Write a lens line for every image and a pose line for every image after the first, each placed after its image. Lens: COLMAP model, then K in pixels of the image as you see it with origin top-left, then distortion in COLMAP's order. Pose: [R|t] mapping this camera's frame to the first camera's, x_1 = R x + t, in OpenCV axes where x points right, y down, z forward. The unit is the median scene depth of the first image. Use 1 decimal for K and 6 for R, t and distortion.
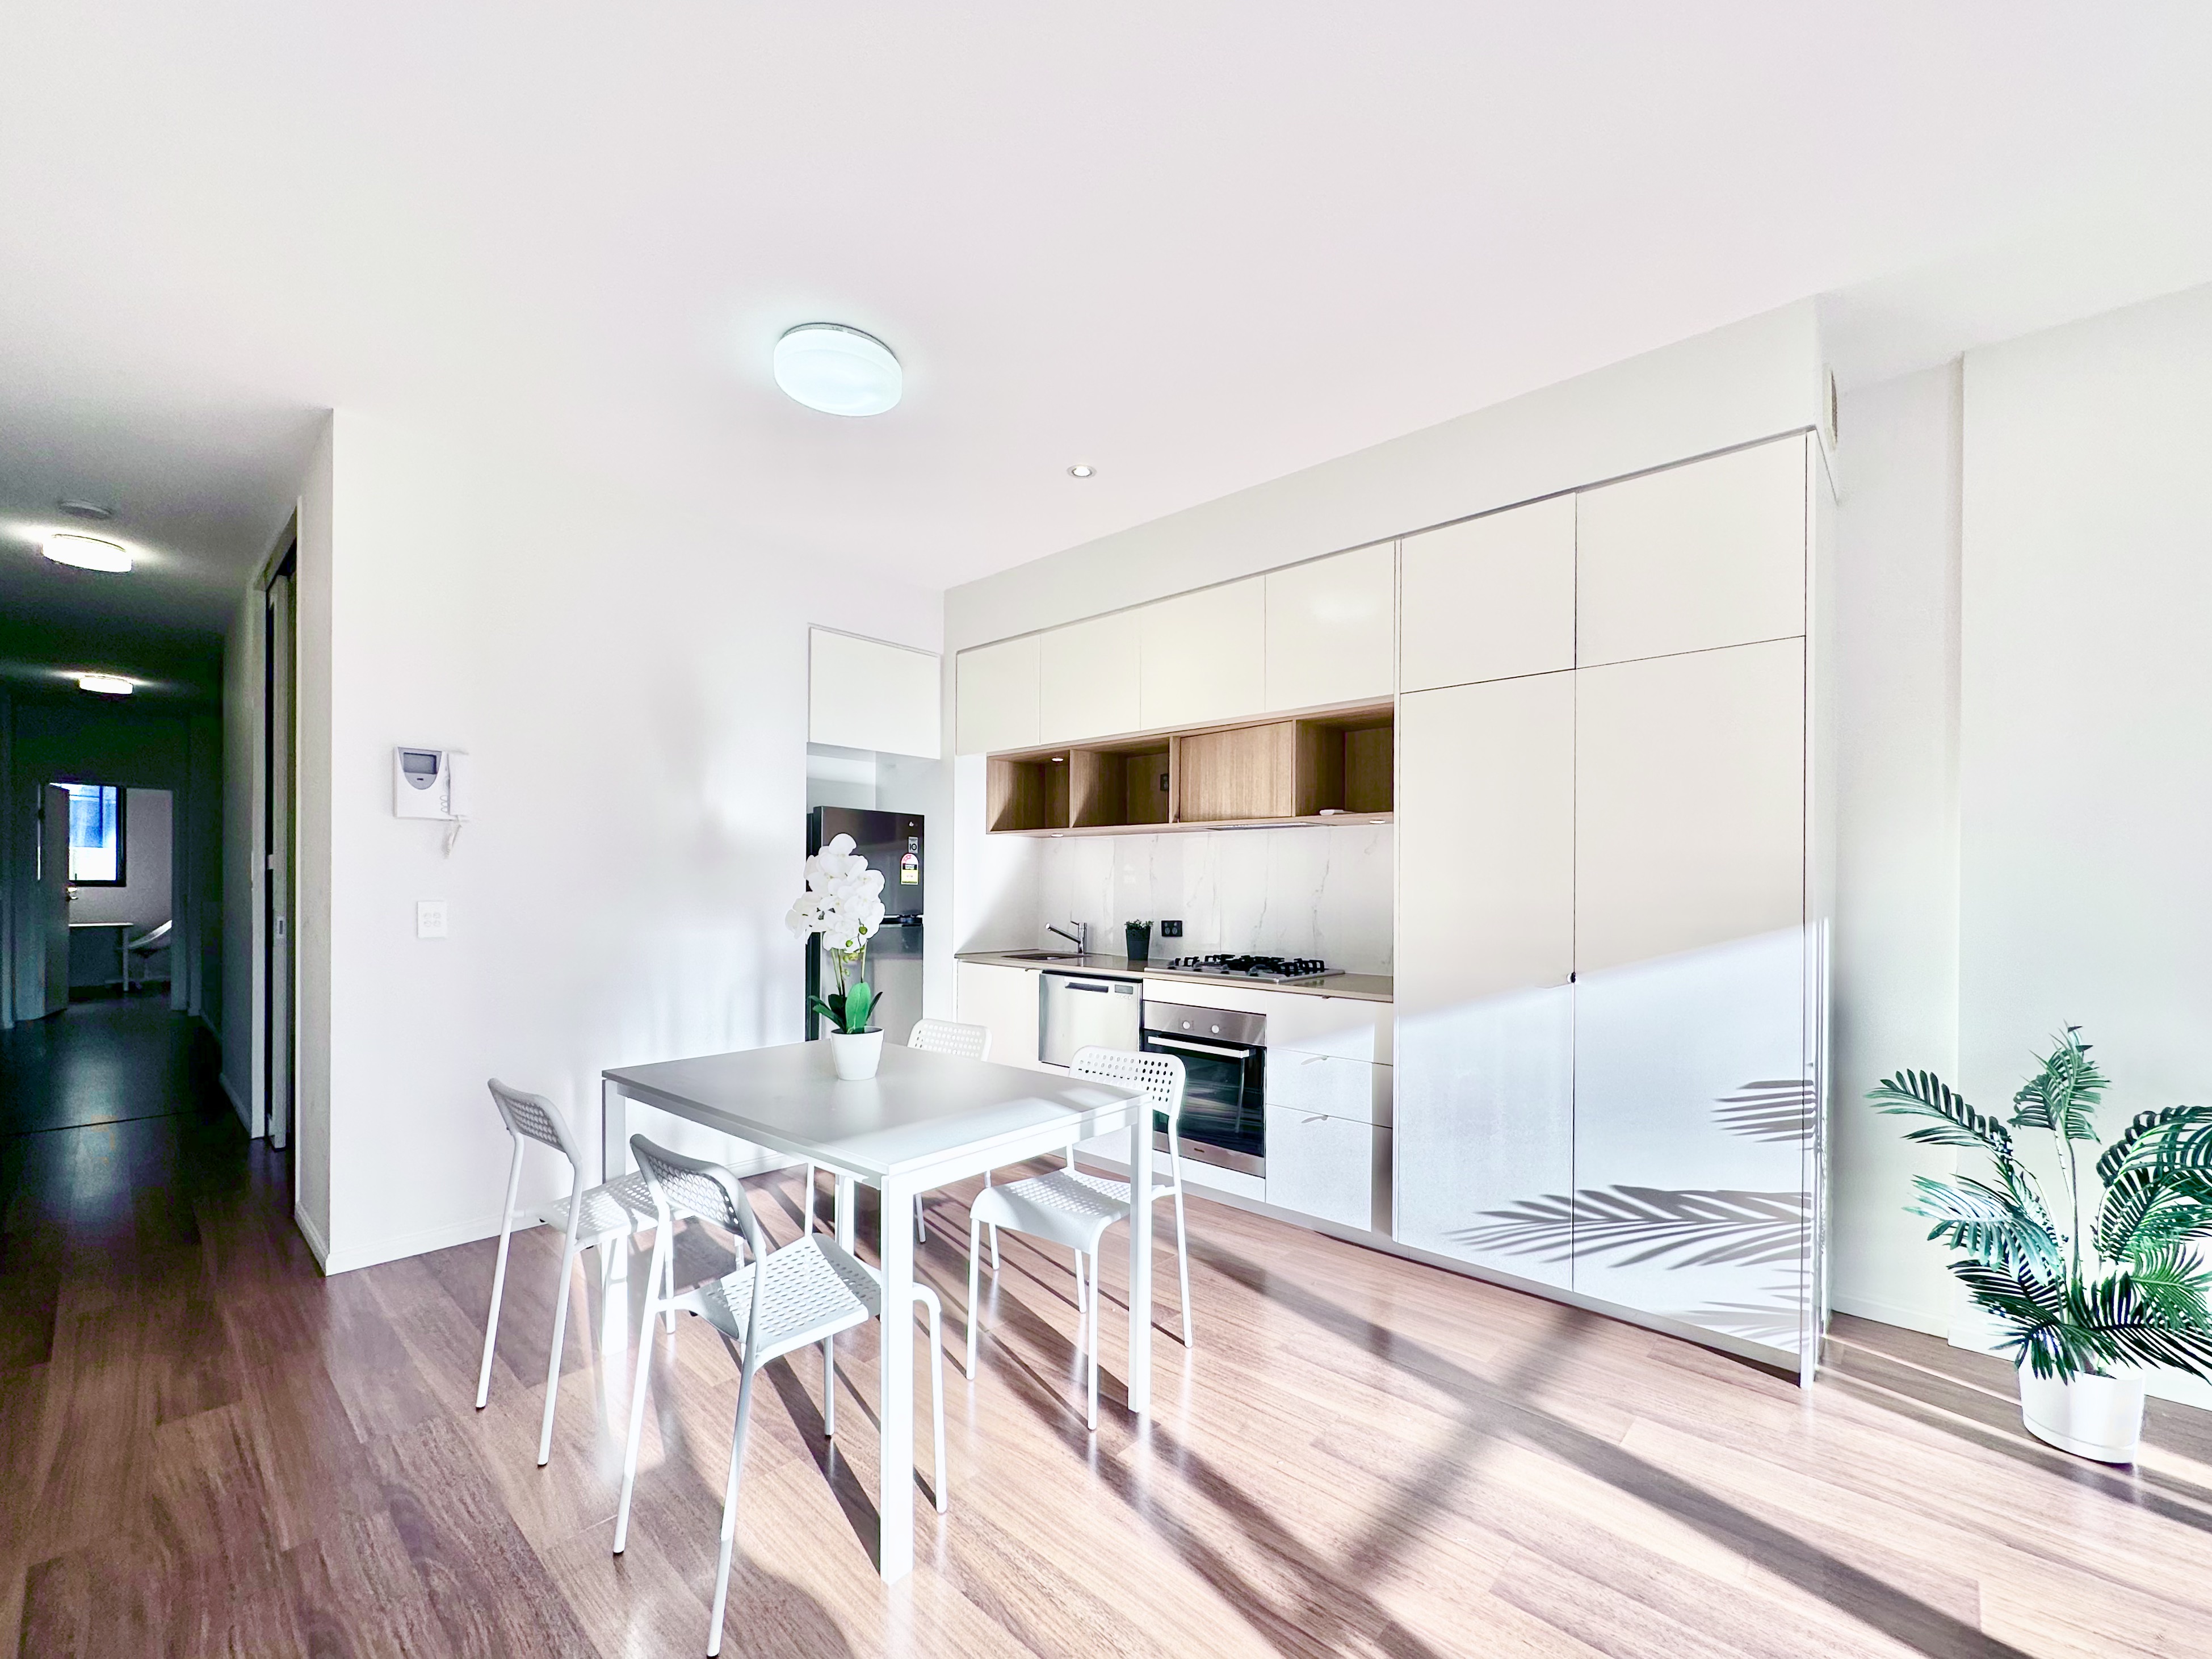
lens RADIAL K [[902.1, 0, 1105.1], [0, 902.1, 882.0], [0, 0, 1]] dist [0.000710, 0.000119]
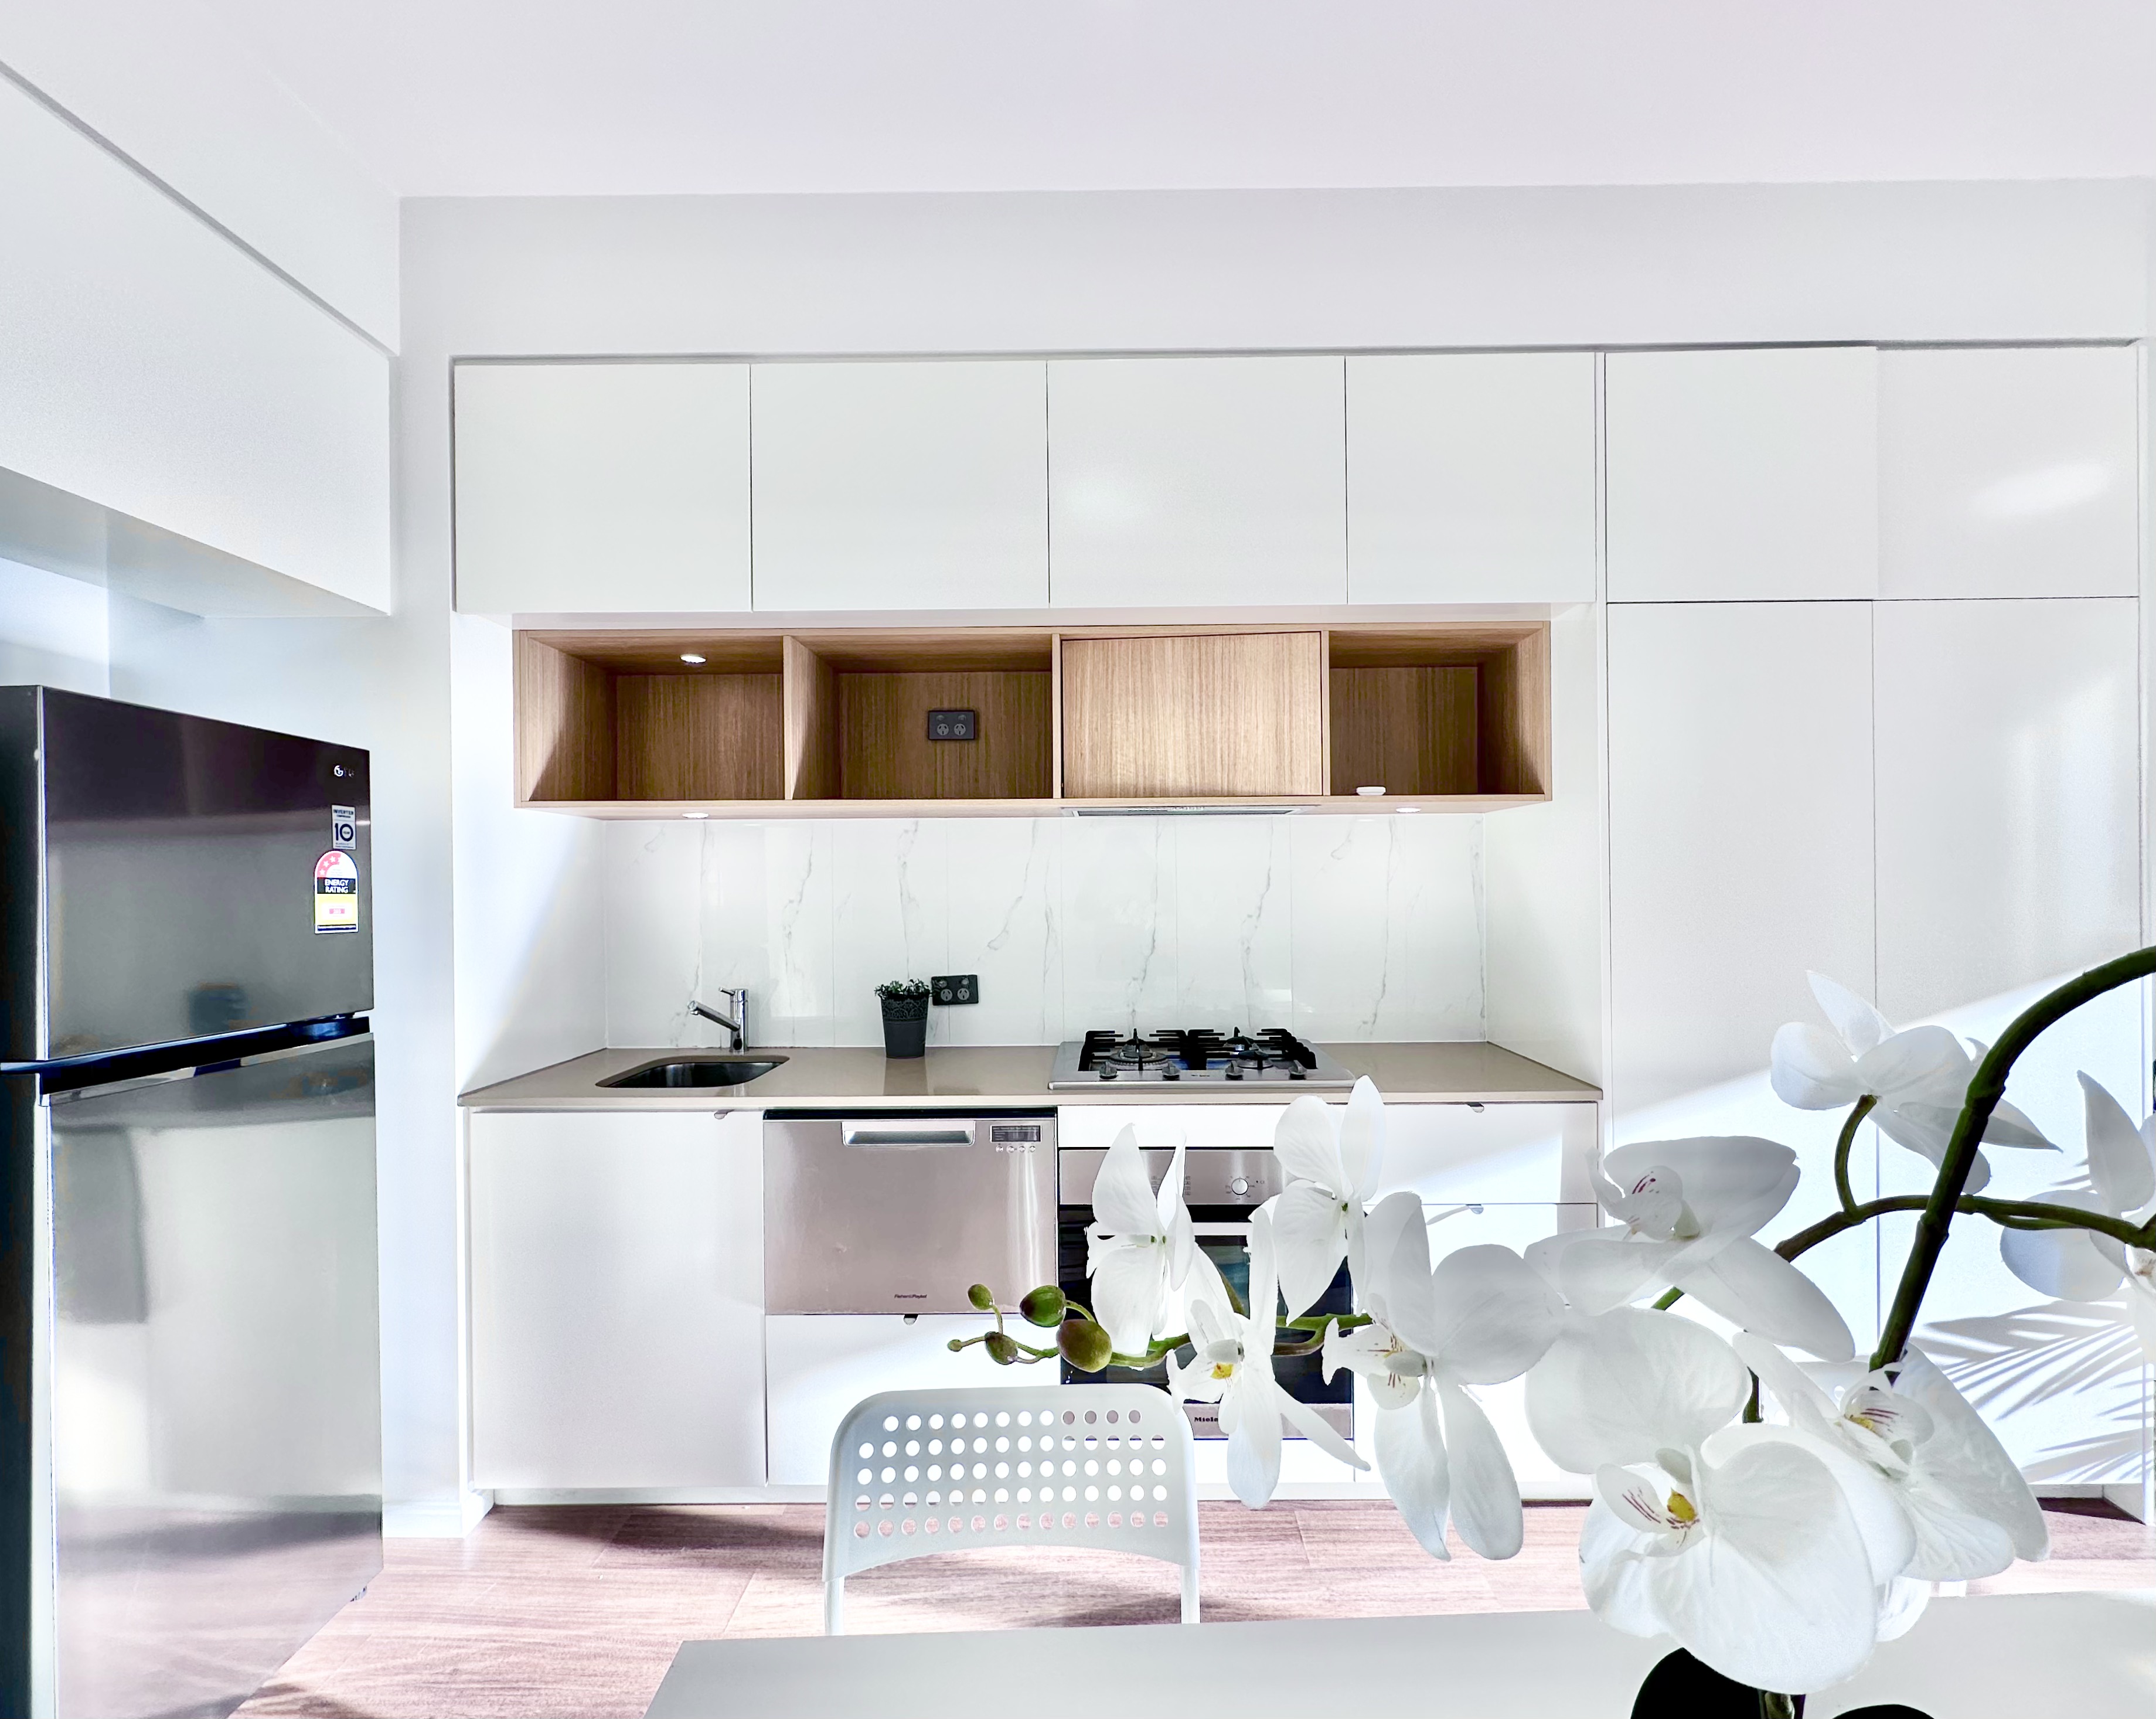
lens RADIAL K [[950.6, 0, 1095.9], [0, 950.6, 882.8], [0, 0, 1]] dist [-0.001577, -0.000476]
pose [[0.741897, -0.013914, 0.670370, -0.289224], [0.011661, 0.999901, 0.007849, -0.020362], [-0.670413, 0.001994, 0.741986, 0.584968]]
